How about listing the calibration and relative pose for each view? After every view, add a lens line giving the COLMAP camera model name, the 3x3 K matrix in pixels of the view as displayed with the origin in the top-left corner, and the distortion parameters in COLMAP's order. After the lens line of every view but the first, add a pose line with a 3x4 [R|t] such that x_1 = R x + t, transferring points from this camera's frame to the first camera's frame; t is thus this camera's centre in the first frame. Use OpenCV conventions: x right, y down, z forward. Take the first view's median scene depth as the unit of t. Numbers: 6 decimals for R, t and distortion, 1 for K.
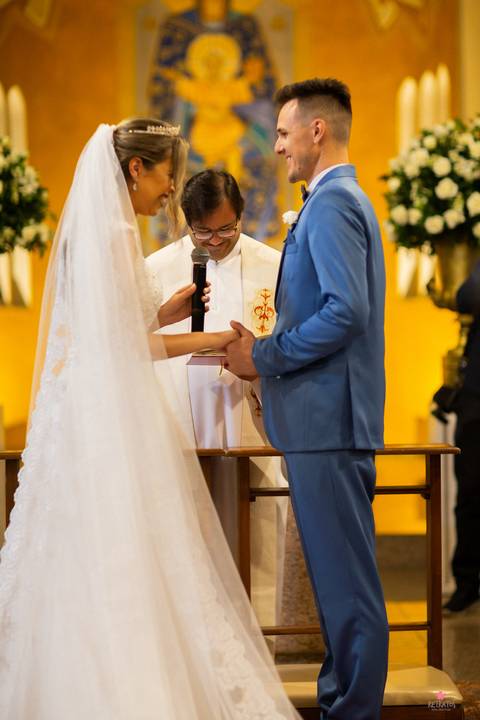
lens RADIAL K [[1805.1, 0, 240.0], [0, 1805.1, 360.0], [0, 0, 1]] dist [-0.080636, -0.566415]
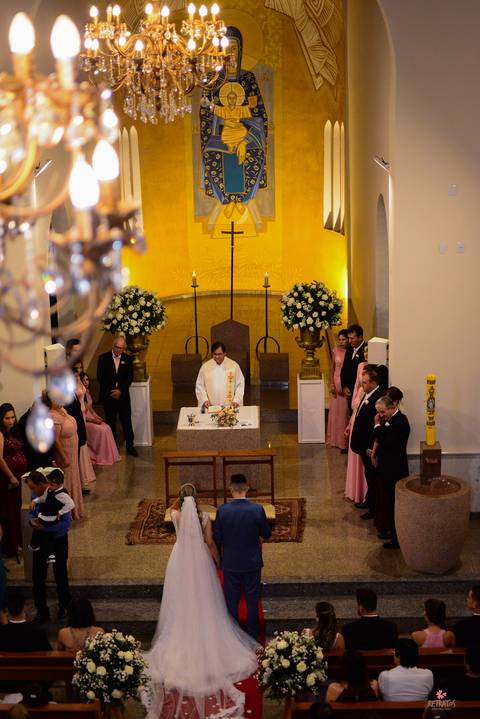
lens RADIAL K [[1472.9, 0, 240.0], [0, 1472.9, 359.5], [0, 0, 1]] dist [-0.052382, -0.188363]
pose [[0.999625, -0.002924, -0.027209, 0.079058], [0.009339, 0.971036, 0.238751, -0.581338], [0.025723, -0.238916, 0.970700, -1.321804]]
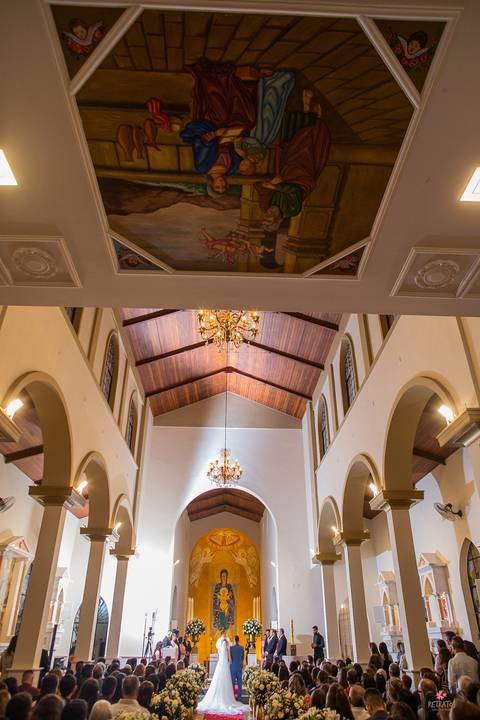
lens RADIAL K [[487.4, 0, 240.0], [0, 487.4, 360.0], [0, 0, 1]] dist [-0.065362, 0.057303]
pose [[0.999621, 0.025295, 0.010839, 0.006478], [-0.016195, 0.859160, -0.511451, -0.014000], [-0.022250, 0.511081, 0.859244, -1.781234]]
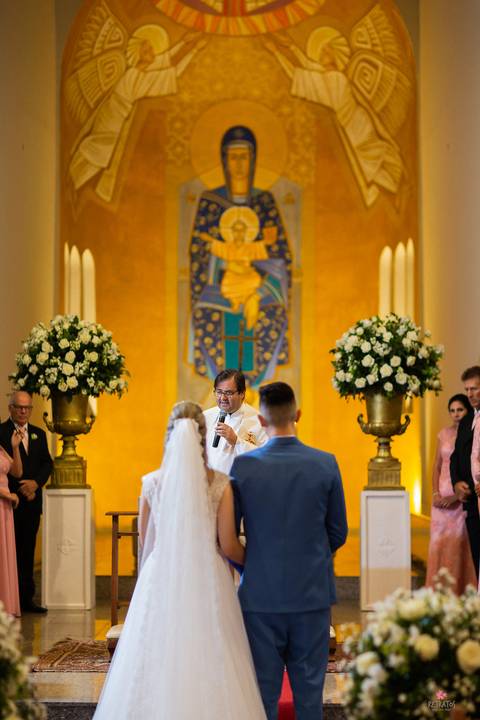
lens RADIAL K [[1790.5, 0, 240.0], [0, 1790.5, 360.0], [0, 0, 1]] dist [-0.055633, -0.745551]
pose [[0.999697, 0.012607, -0.021154, 0.031447], [-0.013667, 0.998620, -0.050711, -0.011251], [0.020486, 0.050984, 0.998489, -0.609008]]
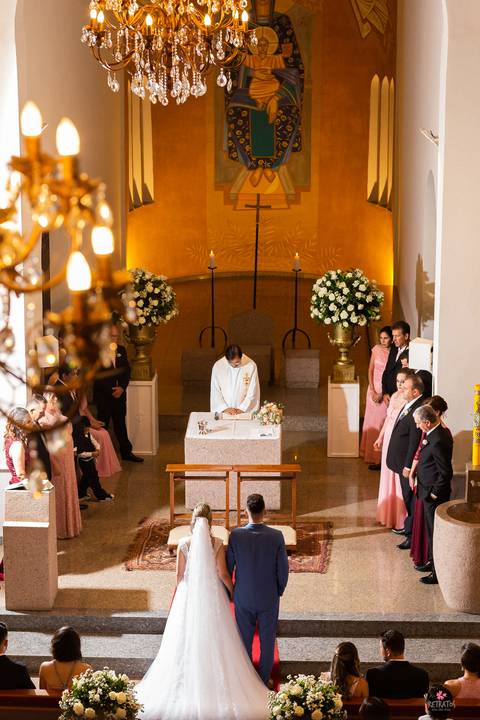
lens RADIAL K [[1790.5, 0, 240.0], [0, 1790.5, 360.0], [0, 0, 1]] dist [-0.055633, -0.745551]
pose [[0.998752, 0.024183, -0.043695, 0.092880], [-0.012671, 0.969016, 0.246672, -0.621436], [0.048307, -0.245811, 0.968113, -1.414657]]
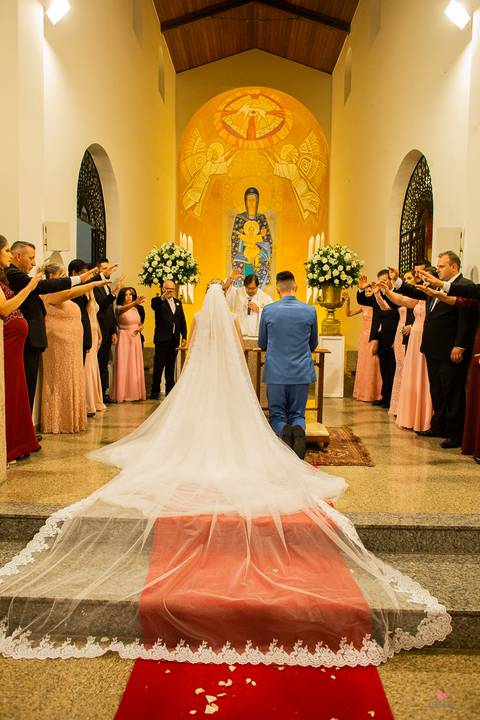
lens RADIAL K [[534.4, 0, 240.0], [0, 534.4, 360.0], [0, 0, 1]] dist [-0.041505, -0.000687]
pose [[0.999149, 0.031159, -0.027033, -0.003715], [-0.029192, 0.997097, 0.070328, 0.003454], [0.029146, -0.069479, 0.997158, 0.063796]]
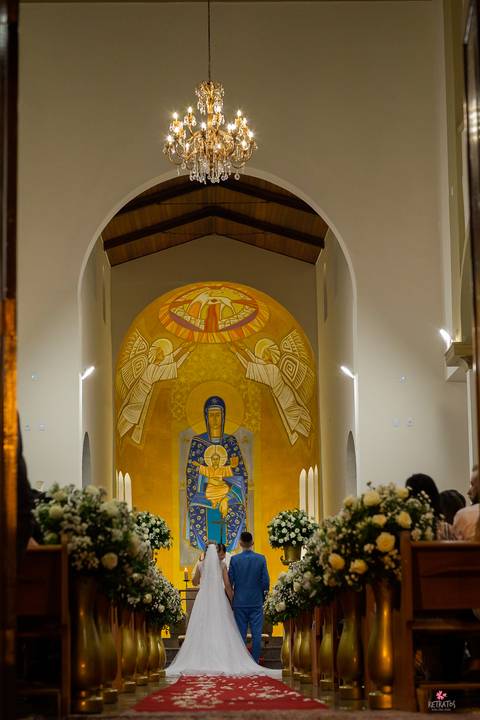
lens RADIAL K [[1790.5, 0, 240.0], [0, 1790.5, 360.0], [0, 0, 1]] dist [-0.055633, -0.745551]
pose [[0.999989, -0.001160, 0.004610, 0.010659], [0.001877, 0.987320, -0.158730, 0.128345], [-0.004367, 0.158737, 0.987311, -2.454836]]
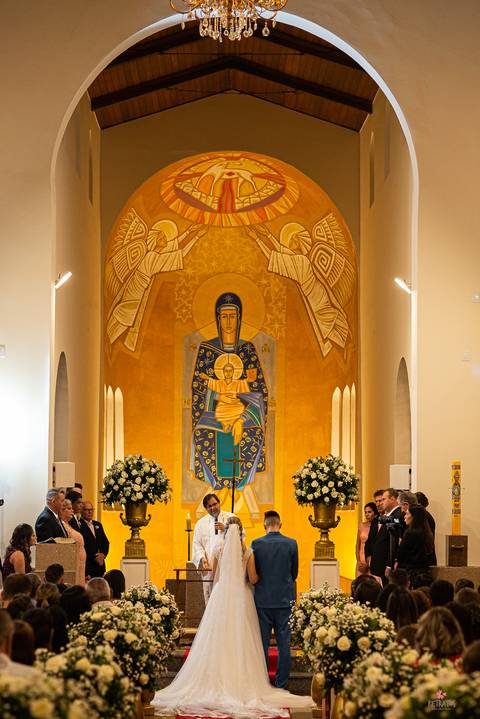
lens RADIAL K [[2011.4, 0, 240.1], [0, 2011.4, 402.0], [0, 0, 1]] dist [0.037713, -0.314617]
pose [[0.999813, 0.019109, -0.002848, 0.005941], [-0.019254, 0.997704, -0.064928, -0.017144], [0.001601, 0.064971, 0.997886, -2.025998]]
